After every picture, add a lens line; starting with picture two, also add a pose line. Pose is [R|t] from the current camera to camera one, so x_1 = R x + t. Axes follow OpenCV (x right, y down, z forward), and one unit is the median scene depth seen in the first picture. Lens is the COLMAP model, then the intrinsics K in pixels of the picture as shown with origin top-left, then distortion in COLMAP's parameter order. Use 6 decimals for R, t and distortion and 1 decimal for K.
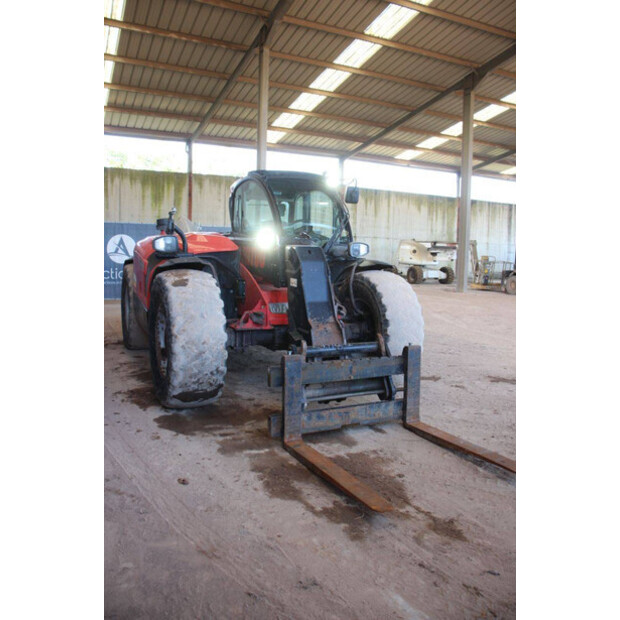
lens RADIAL K [[523.6, 0, 314.5], [0, 523.6, 314.1], [0, 0, 1]] dist [-0.147732, 0.119650]
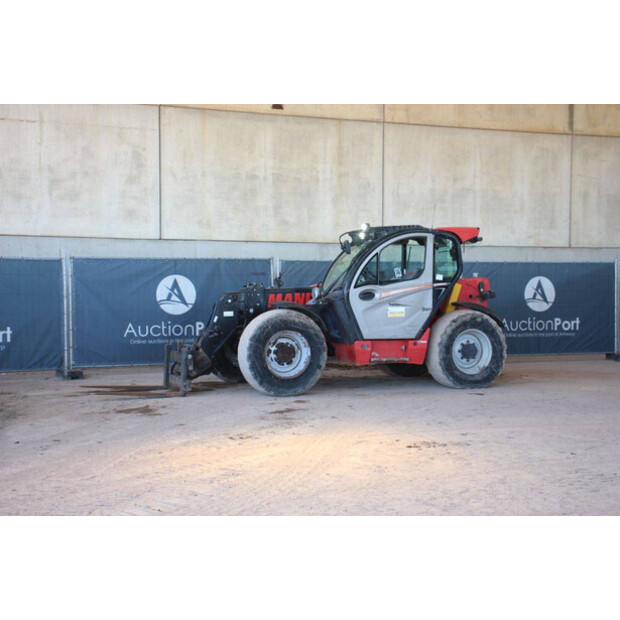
lens RADIAL K [[940.8, 0, 308.0], [0, 940.8, 310.5], [0, 0, 1]] dist [0.108274, 0.000000]
pose [[-0.085168, -0.001454, -0.996366, 3.348983], [-0.119126, 0.992841, 0.008733, -0.143169], [0.989220, 0.119436, -0.084731, 1.688773]]
